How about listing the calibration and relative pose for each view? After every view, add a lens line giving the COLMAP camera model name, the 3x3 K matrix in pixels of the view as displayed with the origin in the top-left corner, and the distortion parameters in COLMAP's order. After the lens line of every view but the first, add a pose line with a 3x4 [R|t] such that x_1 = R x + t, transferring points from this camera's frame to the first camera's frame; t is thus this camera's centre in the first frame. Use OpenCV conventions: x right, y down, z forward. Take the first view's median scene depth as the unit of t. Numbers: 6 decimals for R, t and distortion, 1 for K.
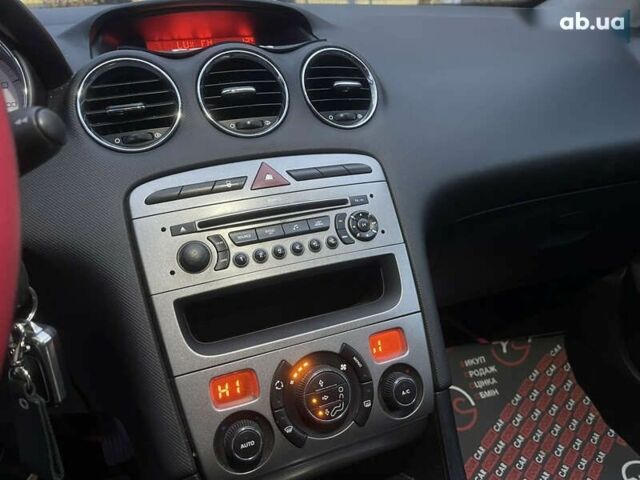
lens RADIAL K [[484.5, 0, 322.1], [0, 484.5, 241.7], [0, 0, 1]] dist [0.077701, -0.114281]
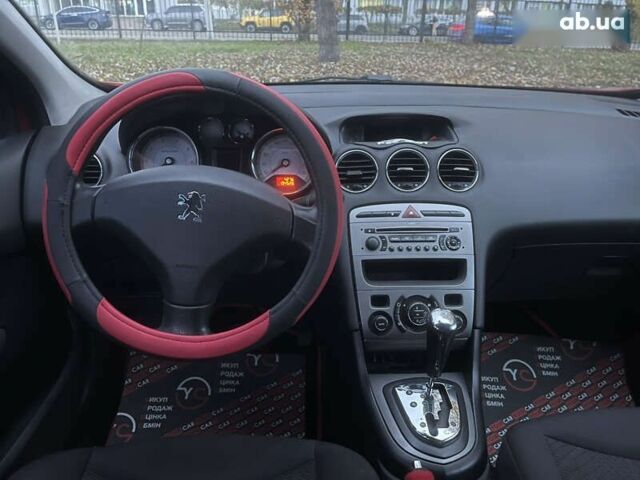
lens RADIAL K [[484.5, 0, 322.1], [0, 484.5, 241.7], [0, 0, 1]] dist [0.077701, -0.114281]
pose [[0.940259, 0.181610, -0.287978, 0.156434], [-0.170046, 0.983297, 0.064896, -0.077779], [0.294954, -0.012050, 0.955435, -1.137047]]
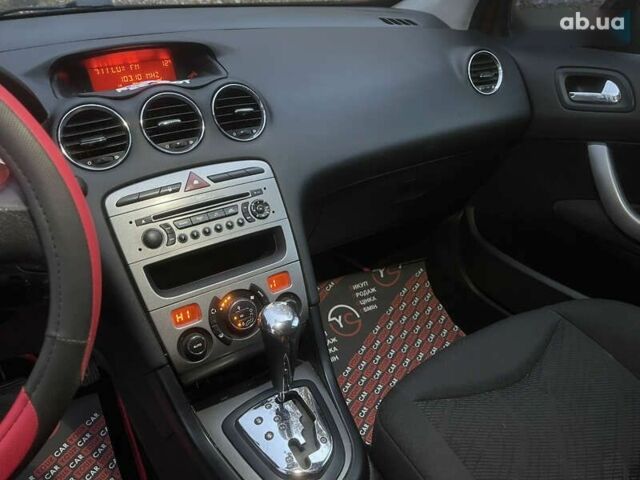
lens RADIAL K [[484.5, 0, 322.1], [0, 484.5, 241.7], [0, 0, 1]] dist [0.077701, -0.114281]
pose [[0.985238, -0.066321, 0.157824, 0.027495], [0.044340, 0.989309, 0.138930, -0.139290], [-0.165351, -0.129882, 0.977645, -0.585005]]
